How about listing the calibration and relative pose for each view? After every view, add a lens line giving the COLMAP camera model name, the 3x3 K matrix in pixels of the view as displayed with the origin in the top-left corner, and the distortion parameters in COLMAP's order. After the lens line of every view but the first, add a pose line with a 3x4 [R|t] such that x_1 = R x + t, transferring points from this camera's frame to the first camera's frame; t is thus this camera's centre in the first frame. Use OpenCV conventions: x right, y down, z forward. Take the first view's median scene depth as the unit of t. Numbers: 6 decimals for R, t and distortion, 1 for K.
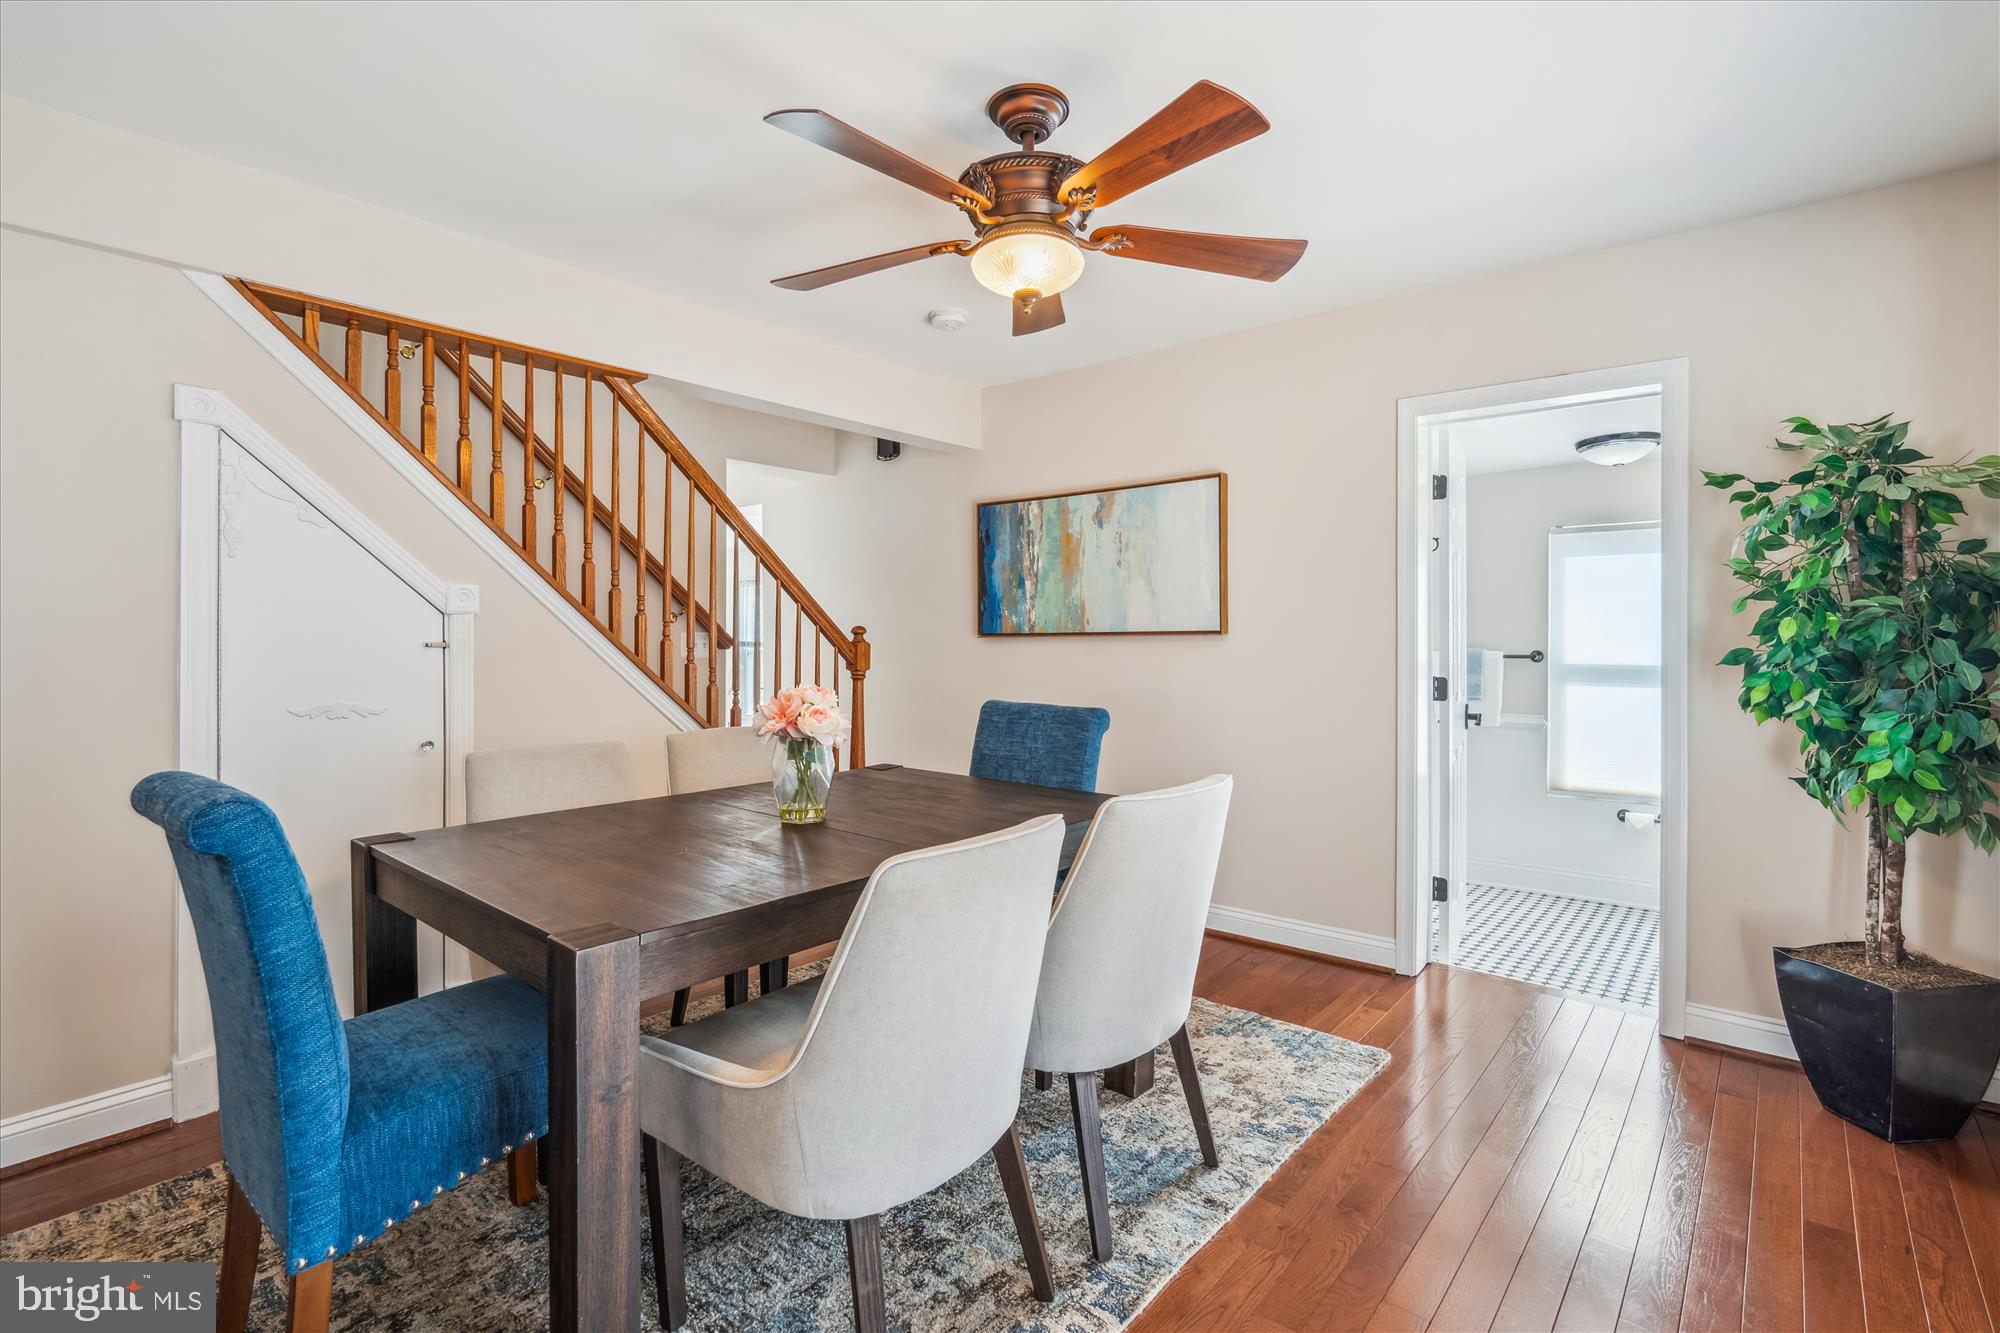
lens RADIAL K [[924.8, 0, 992.4], [0, 924.8, 657.1], [0, 0, 1]] dist [-0.005714, 0.000418]
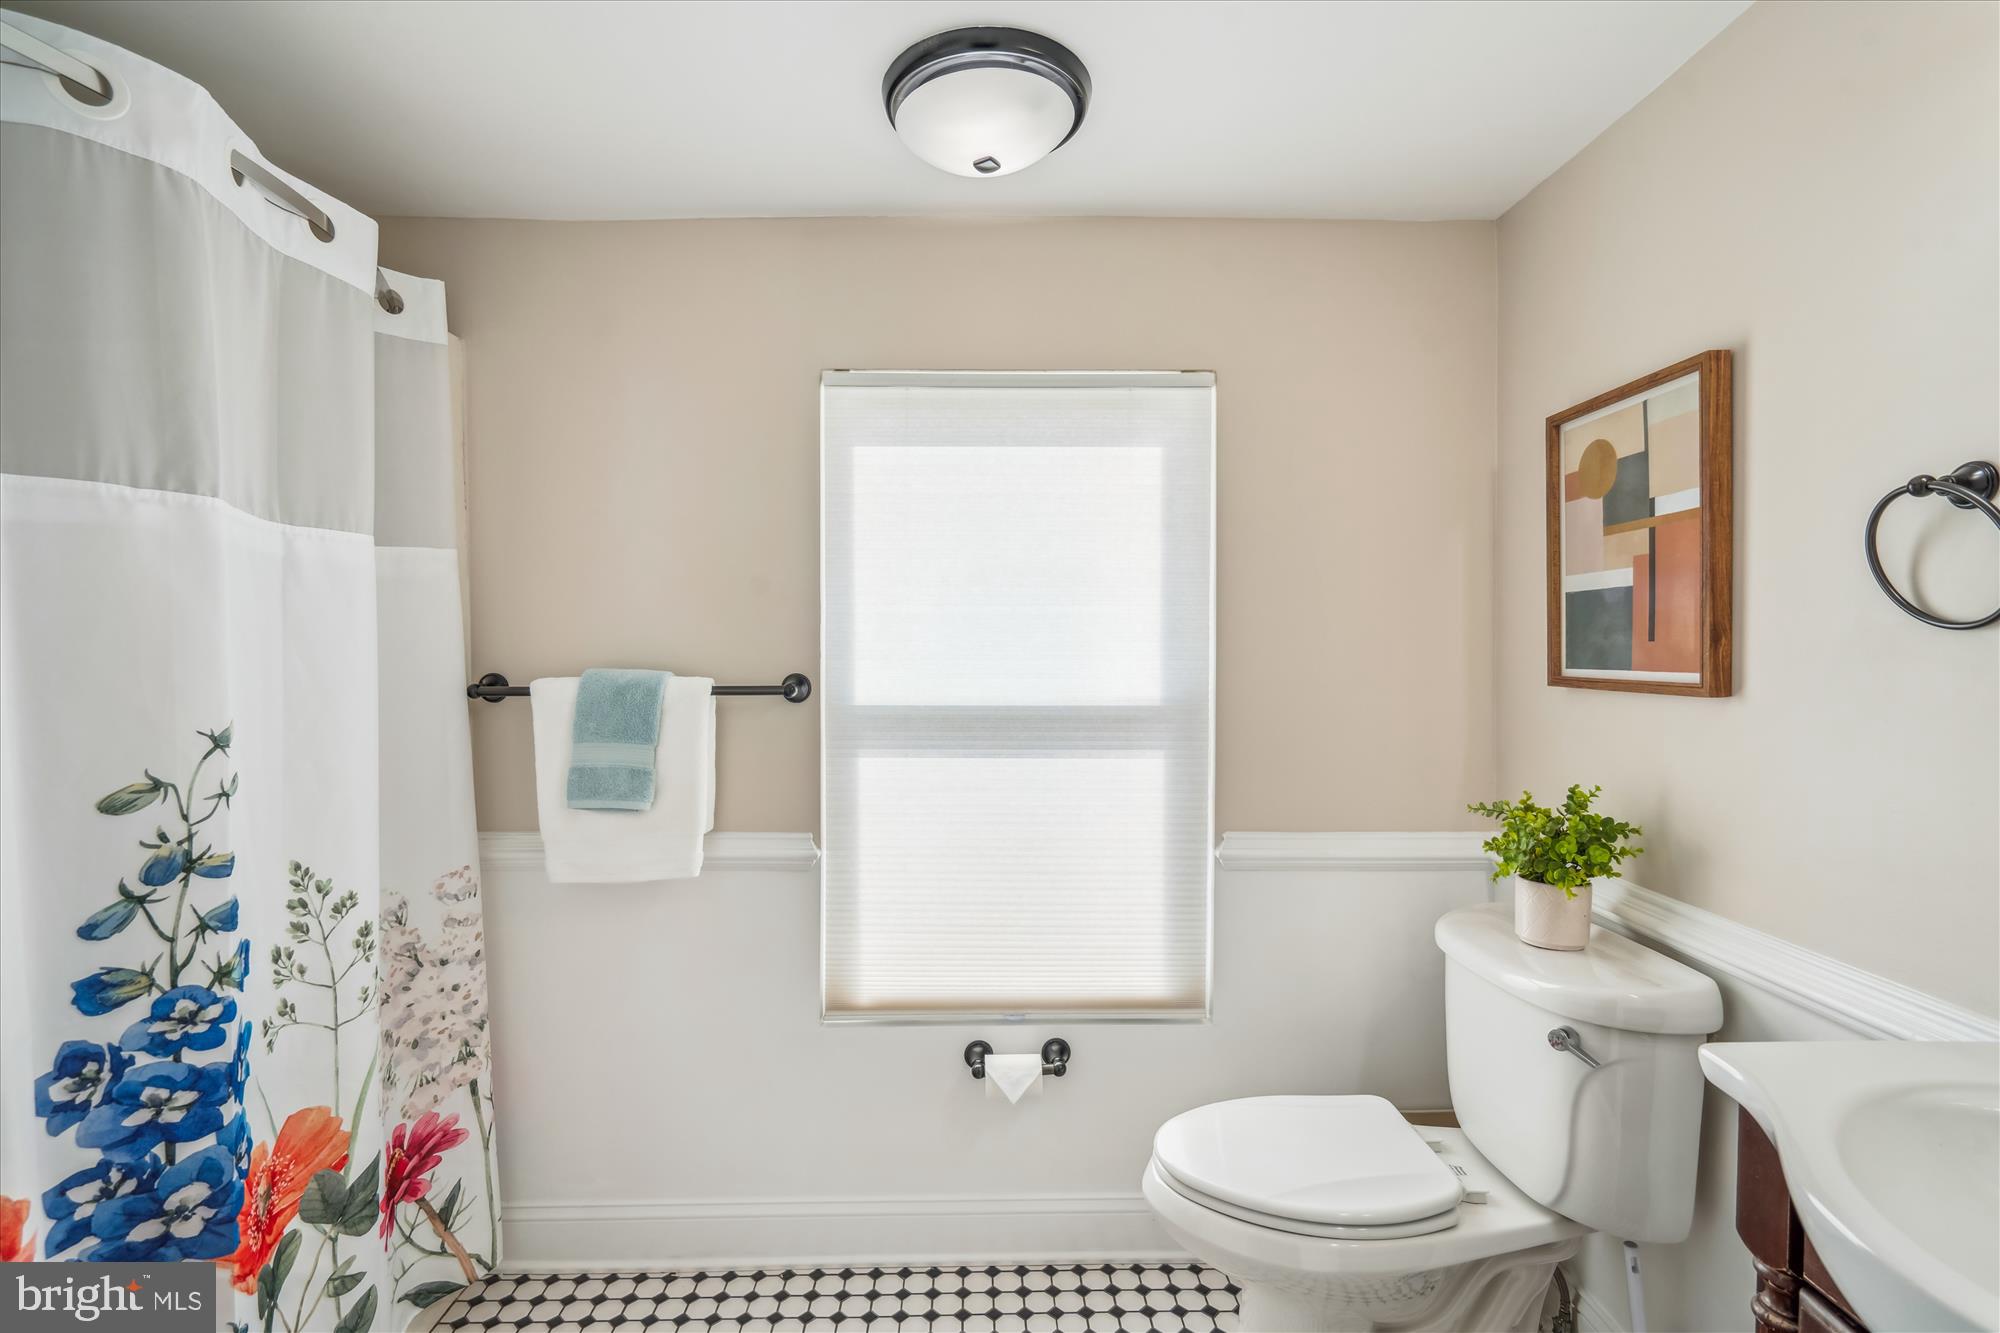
lens RADIAL K [[941.2, 0, 1000.0], [0, 941.2, 666.5], [0, 0, 1]] dist [0.001649, 0.000274]
pose [[0.764053, -0.017446, 0.644917, 0.445414], [0.013661, 0.999848, 0.010862, -0.015269], [-0.645009, 0.000511, 0.764175, 0.711776]]
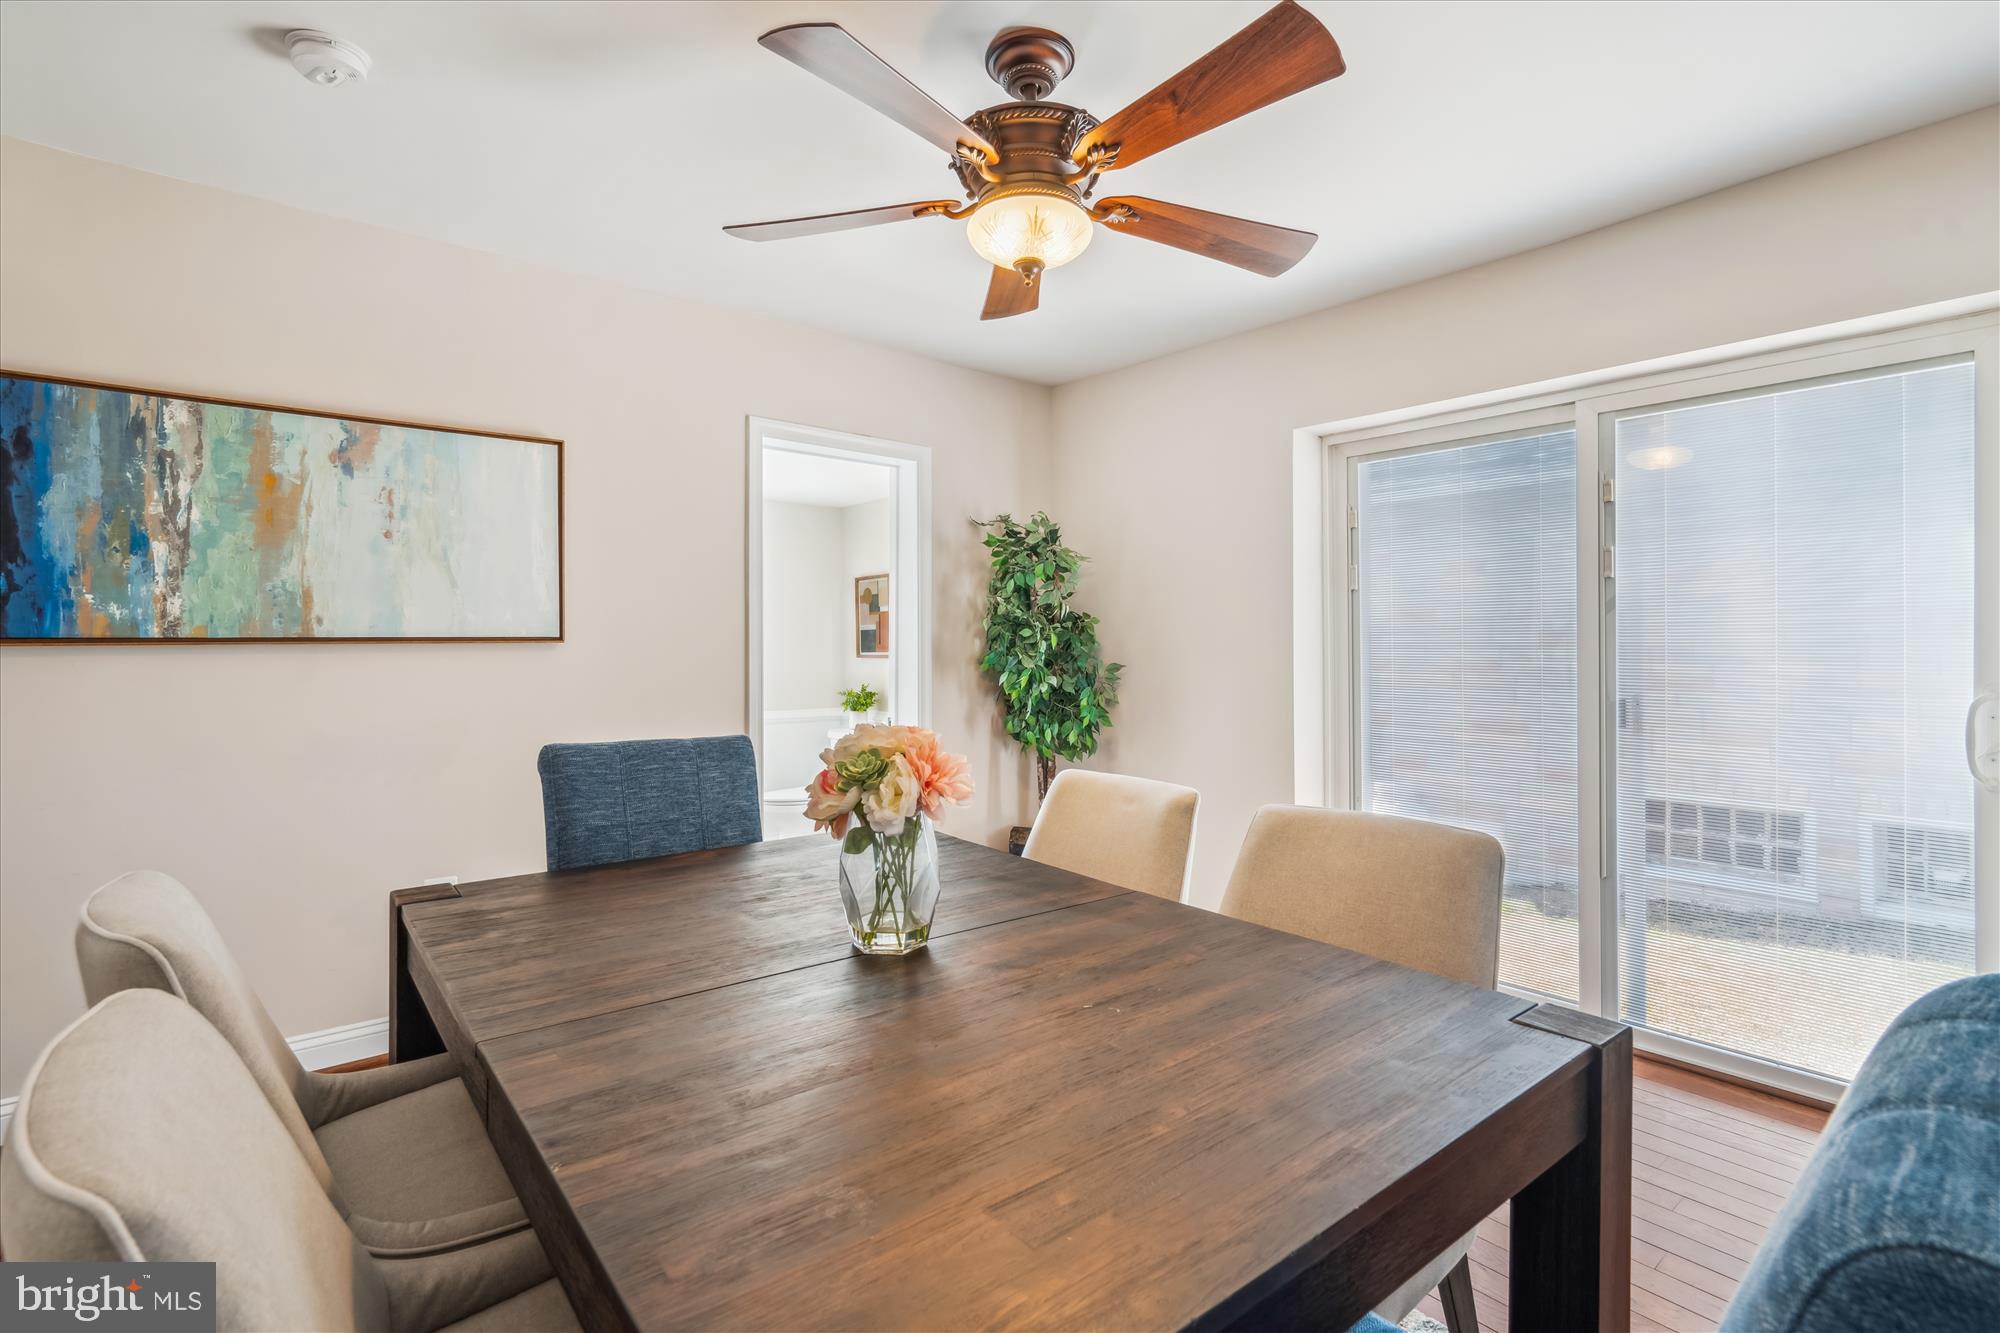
lens RADIAL K [[924.8, 0, 992.4], [0, 924.8, 657.1], [0, 0, 1]] dist [-0.005714, 0.000418]
pose [[0.178783, -0.014622, 0.983780, -0.420220], [0.019546, 0.999745, 0.011307, -0.011108], [-0.983694, 0.017207, 0.179023, 0.426906]]
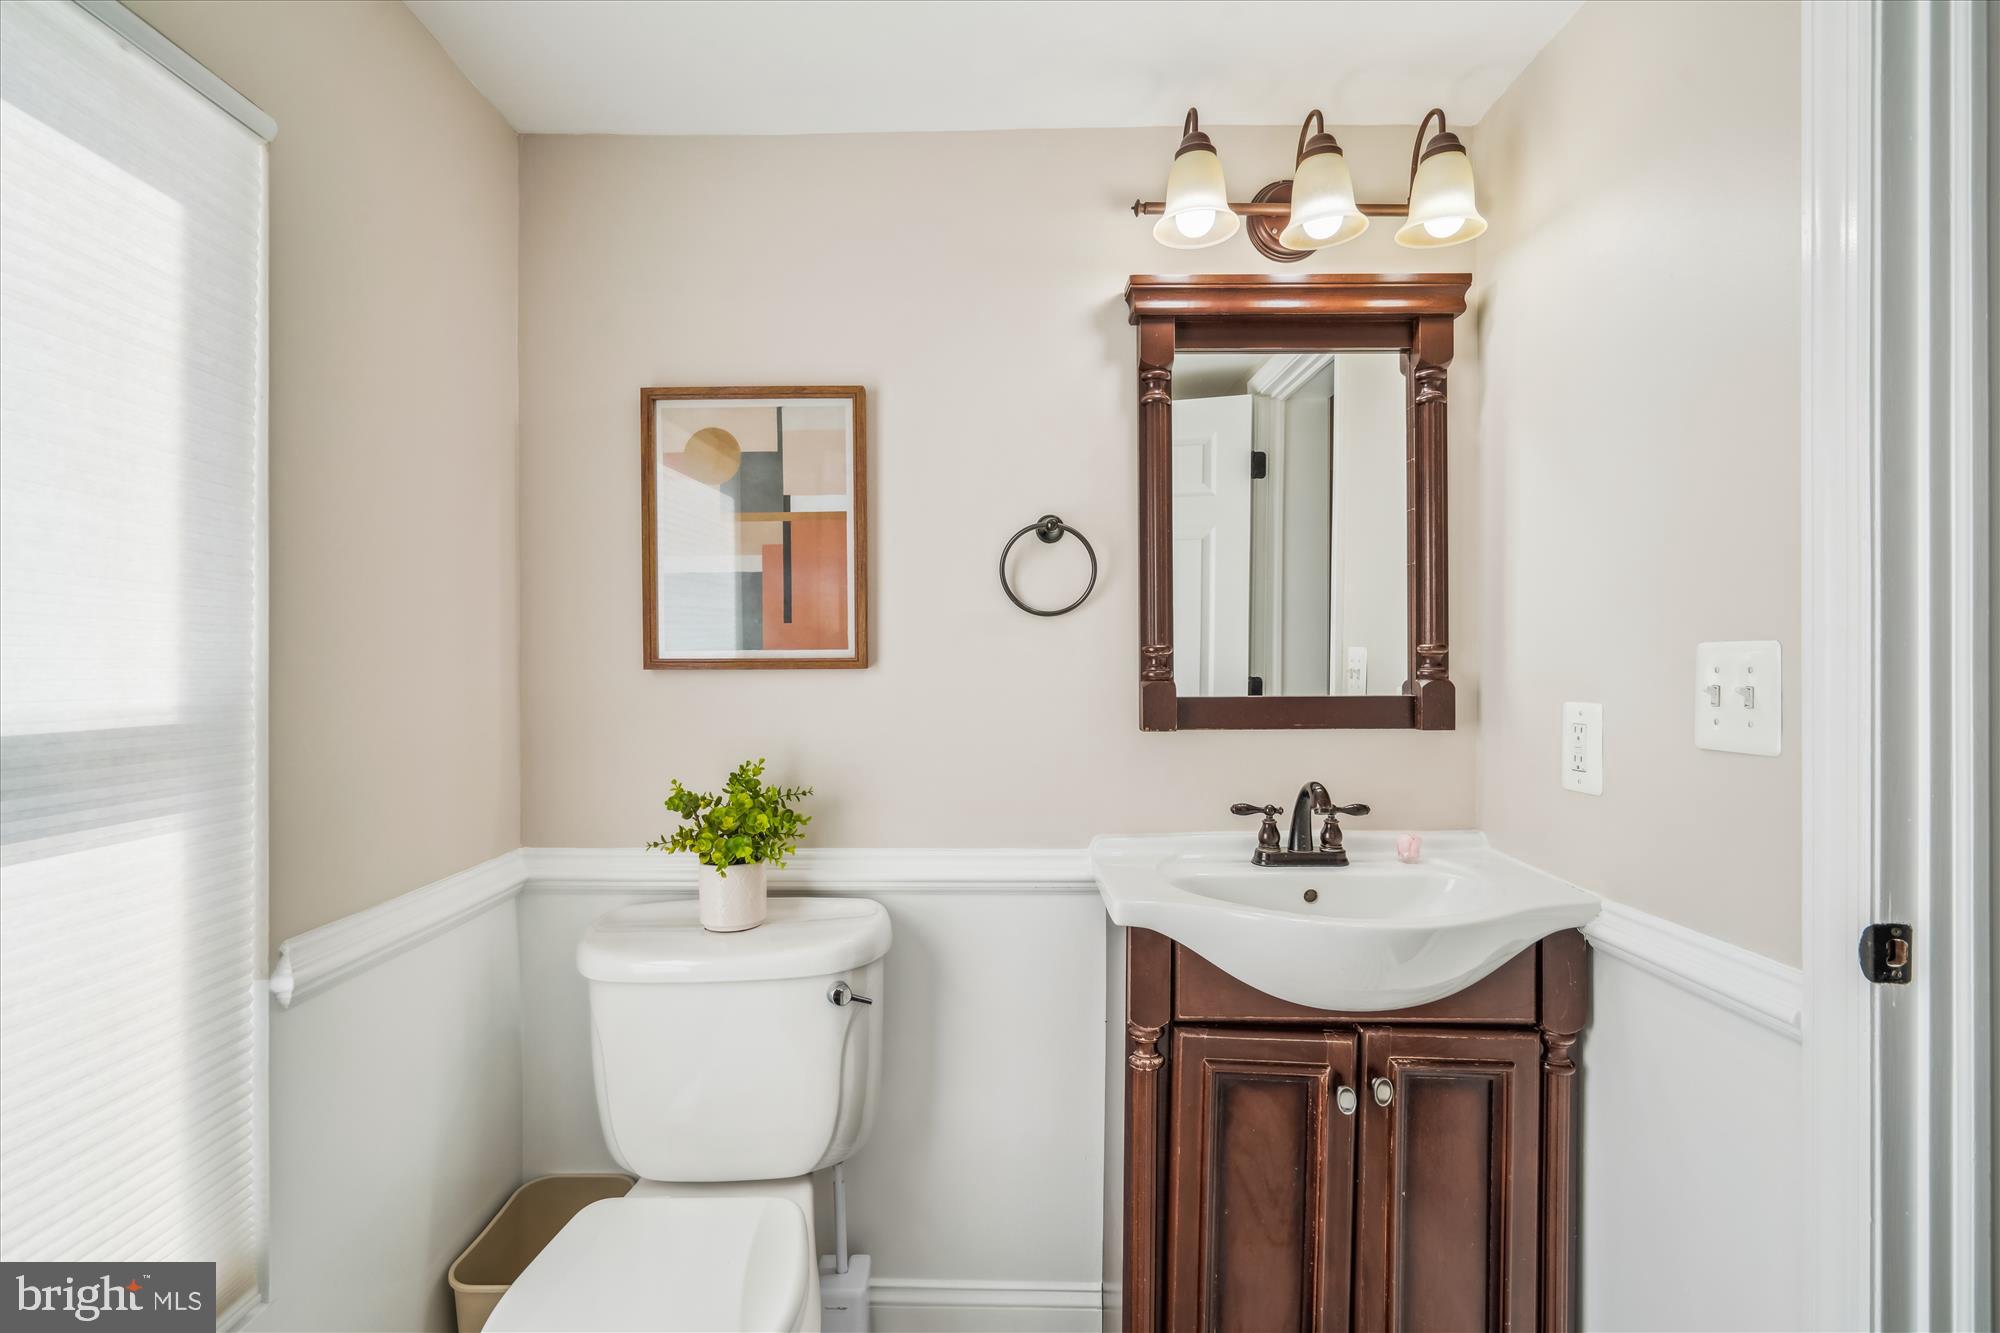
lens RADIAL K [[924.8, 0, 992.4], [0, 924.8, 657.1], [0, 0, 1]] dist [-0.005714, 0.000418]
pose [[-0.639897, 0.005830, 0.768439, 0.508578], [0.016061, 0.999854, 0.005789, -0.003712], [-0.768293, 0.016046, -0.639897, 1.013574]]
